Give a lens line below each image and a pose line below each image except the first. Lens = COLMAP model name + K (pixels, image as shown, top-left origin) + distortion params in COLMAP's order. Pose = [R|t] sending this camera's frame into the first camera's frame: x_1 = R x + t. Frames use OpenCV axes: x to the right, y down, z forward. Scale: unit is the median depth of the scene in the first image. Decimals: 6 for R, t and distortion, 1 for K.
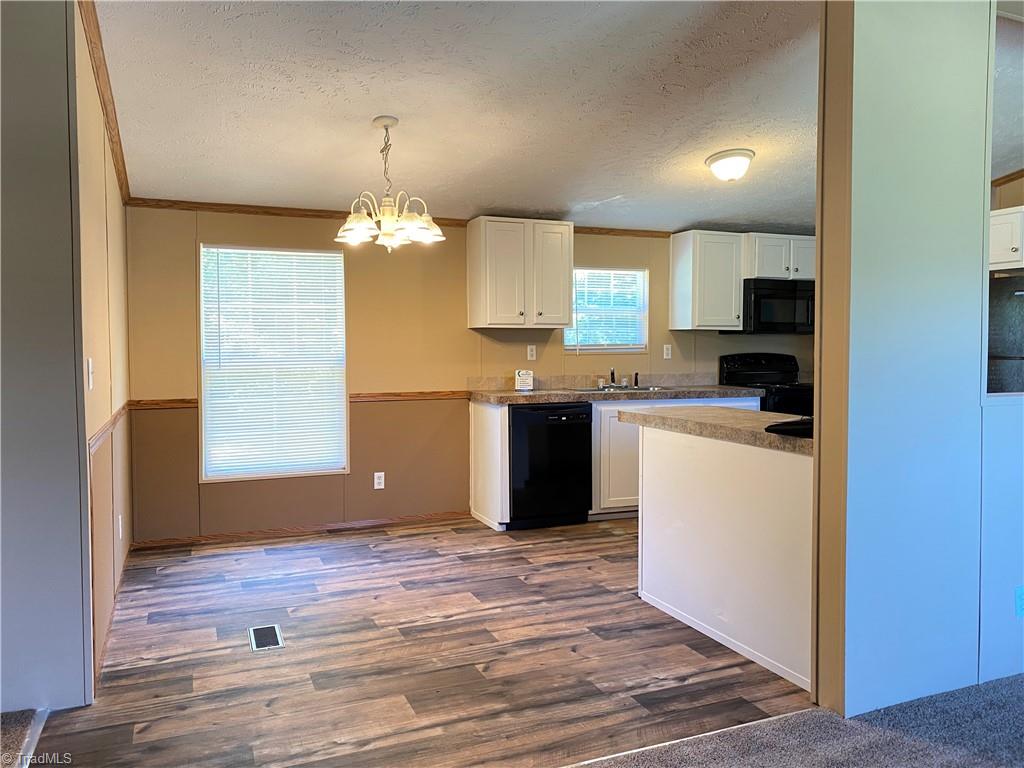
lens RADIAL K [[786.8, 0, 512.0], [0, 786.8, 384.0], [0, 0, 1]] dist [0.135110, -0.316084]
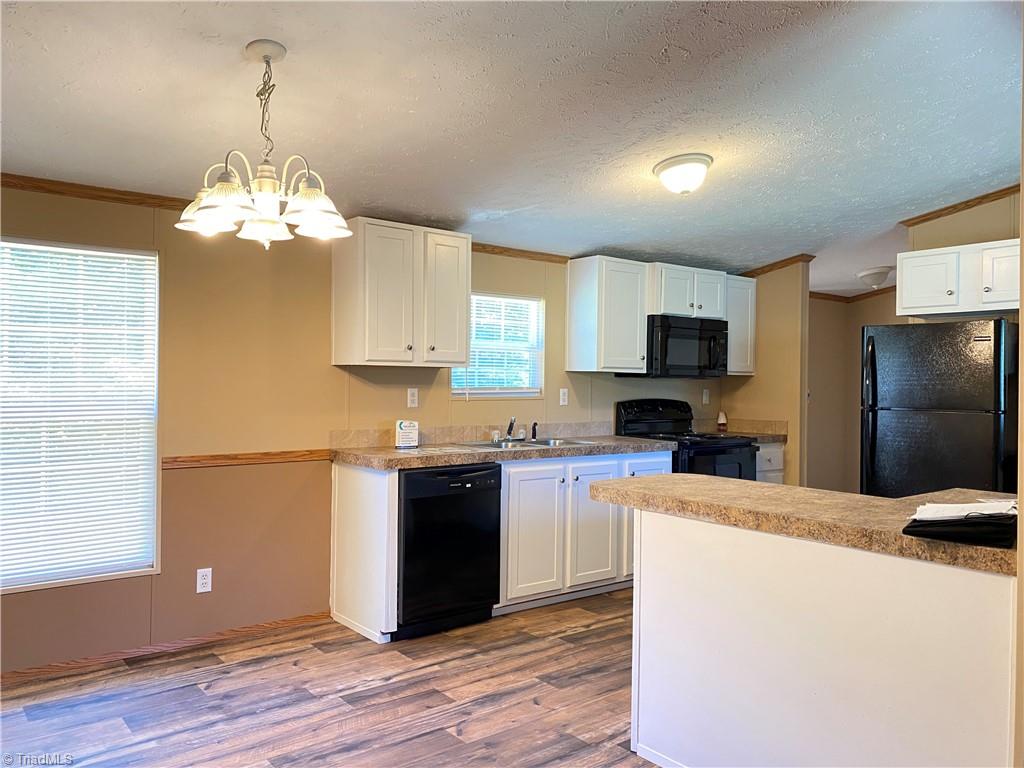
lens RADIAL K [[786.8, 0, 512.0], [0, 786.8, 384.0], [0, 0, 1]] dist [0.135110, -0.316084]
pose [[0.960566, 0.011745, 0.277804, -0.103288], [0.000454, 0.999040, -0.043807, -0.020413], [-0.278052, 0.042205, 0.959638, 0.237103]]
